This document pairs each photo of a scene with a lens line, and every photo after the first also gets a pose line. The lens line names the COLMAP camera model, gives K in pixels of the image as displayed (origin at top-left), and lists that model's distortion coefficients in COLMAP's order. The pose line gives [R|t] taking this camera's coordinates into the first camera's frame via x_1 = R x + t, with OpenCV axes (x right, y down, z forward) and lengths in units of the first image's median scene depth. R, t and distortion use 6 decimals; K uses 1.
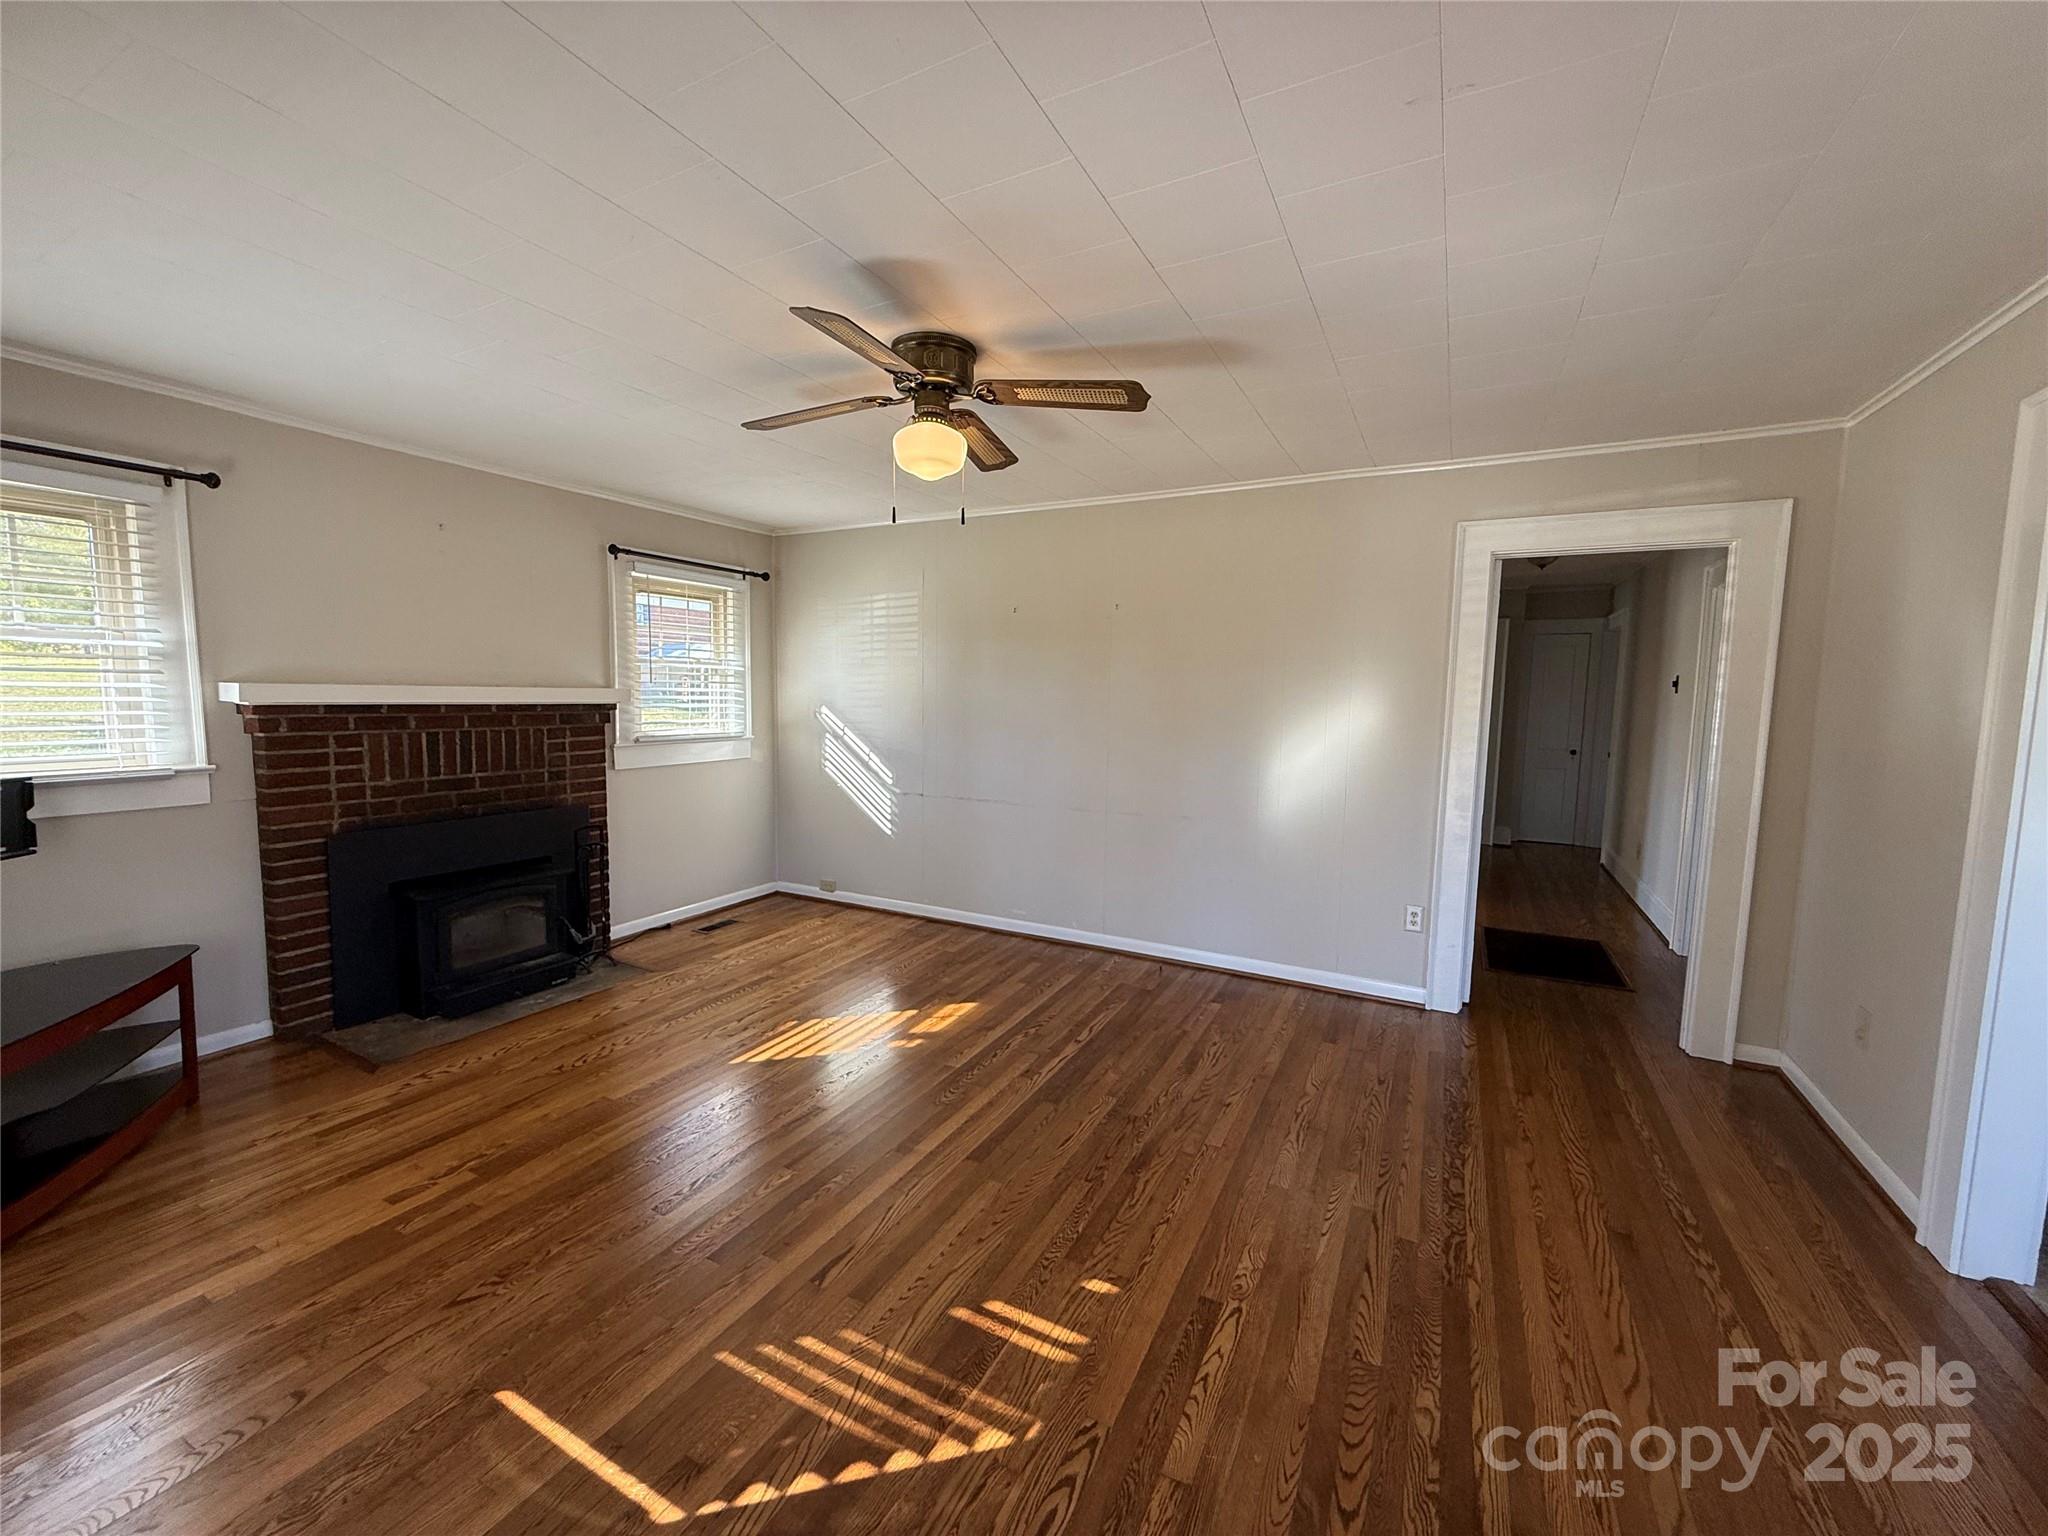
lens RADIAL K [[814.2, 0, 1020.9], [0, 814.2, 766.3], [0, 0, 1]] dist [0.001707, -0.000188]
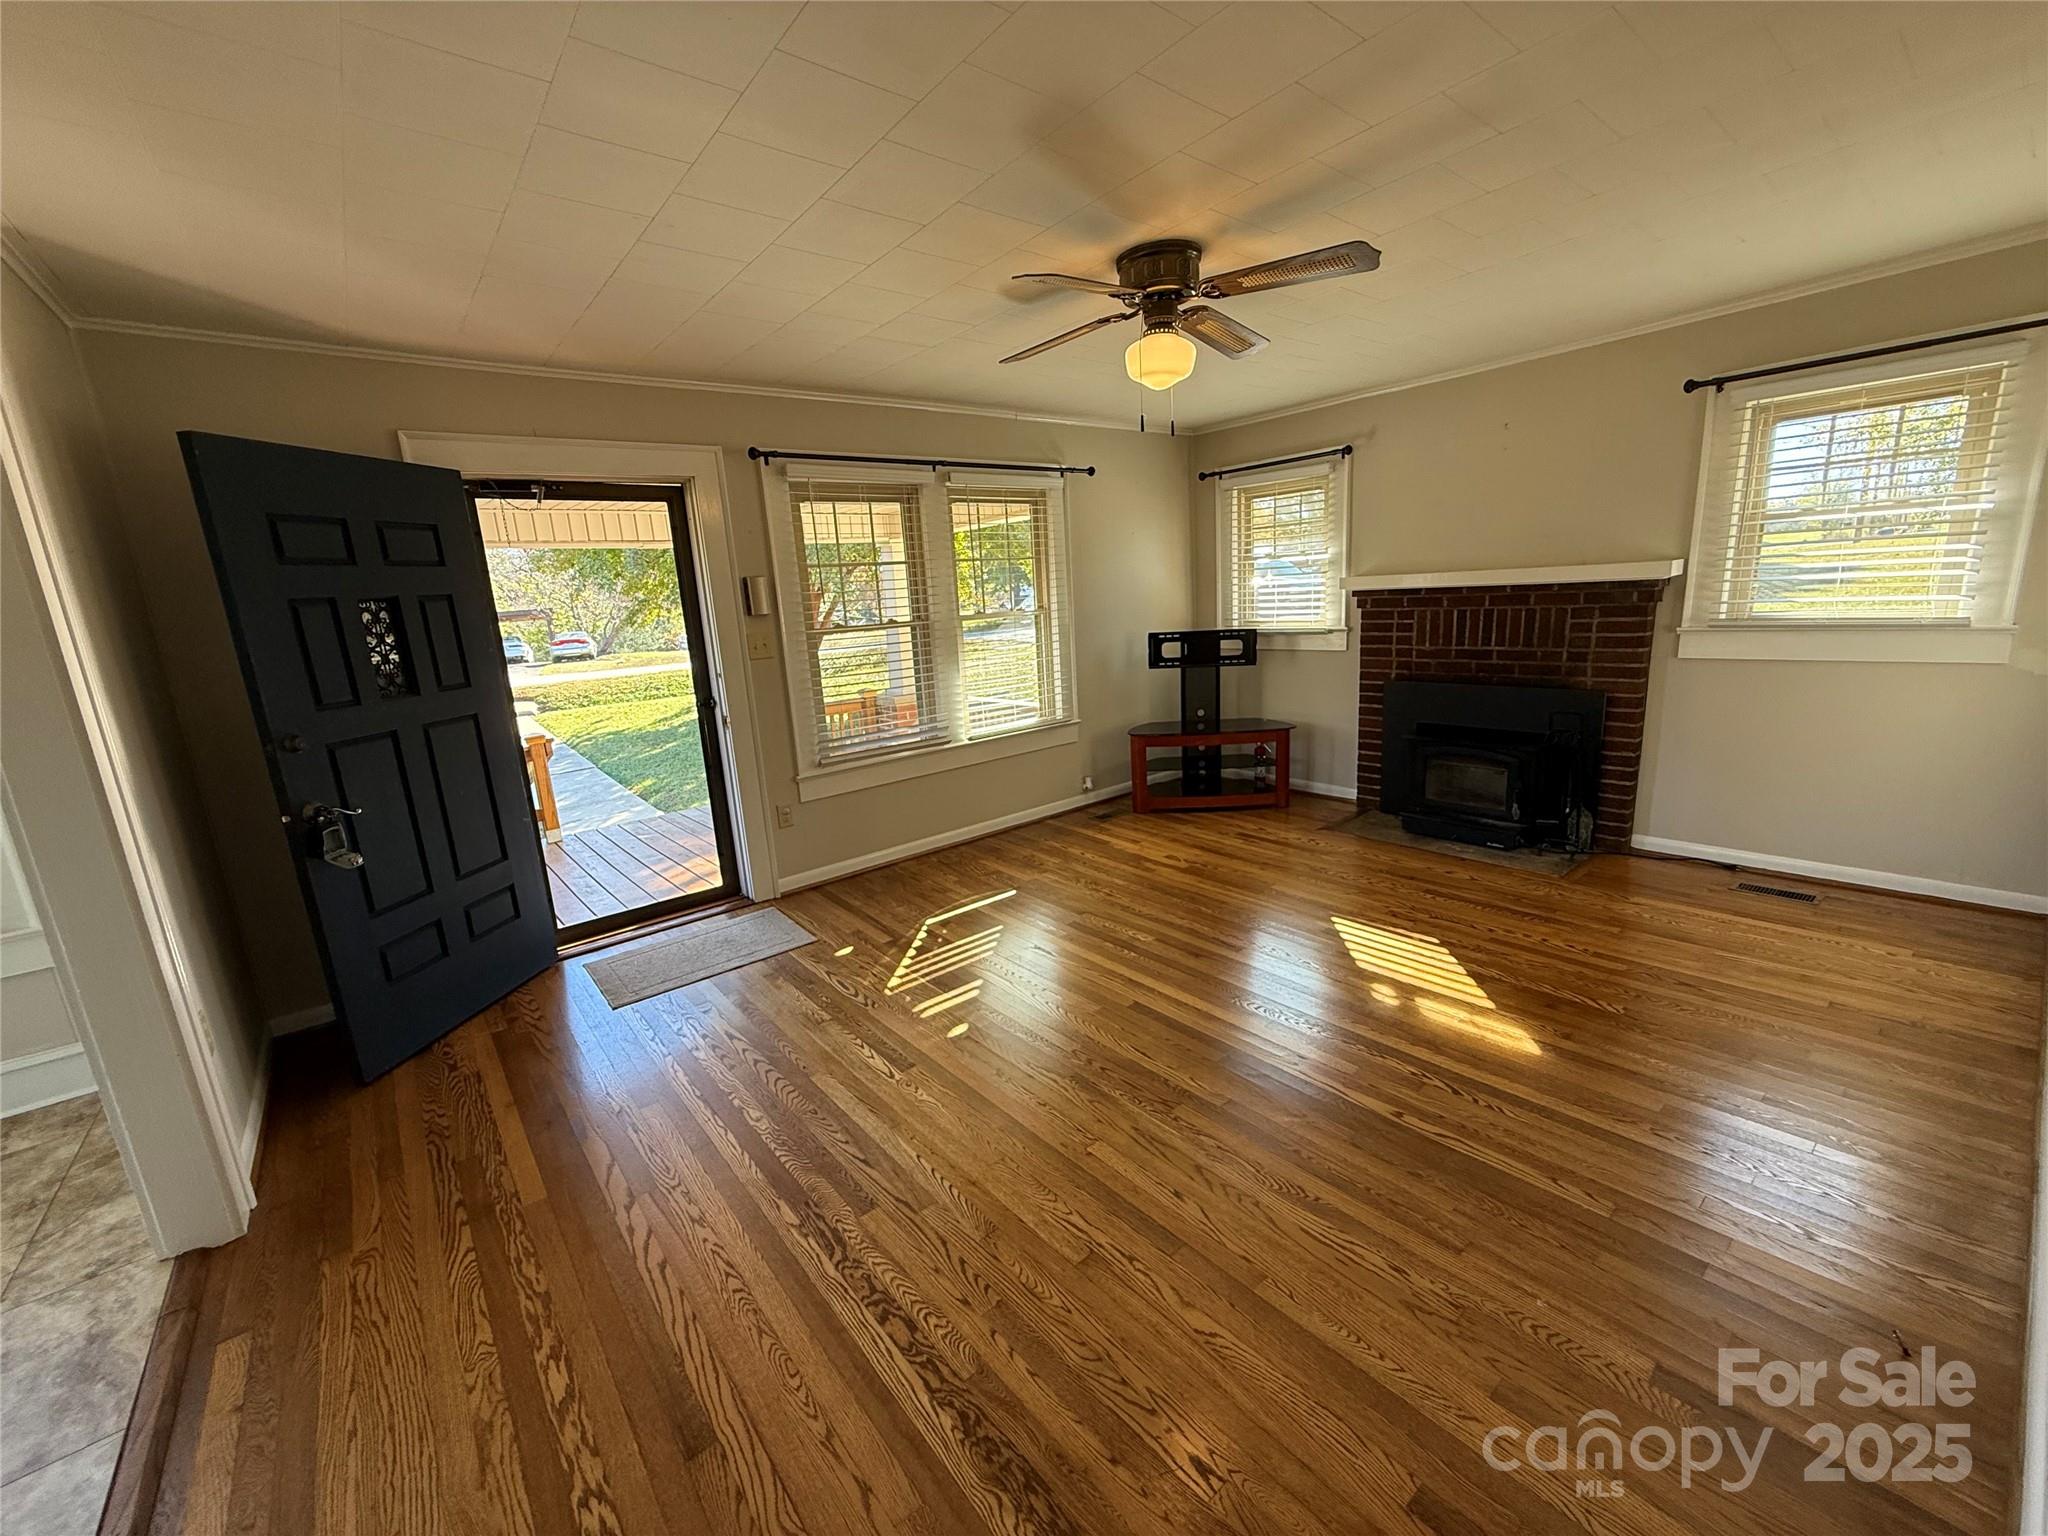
lens RADIAL K [[814.2, 0, 1020.9], [0, 814.2, 766.3], [0, 0, 1]] dist [0.001707, -0.000188]
pose [[-0.389379, 0.204316, -0.898131, 0.758651], [-0.030219, 0.971728, 0.234160, -0.088418], [0.920582, 0.118318, -0.372196, 0.965952]]
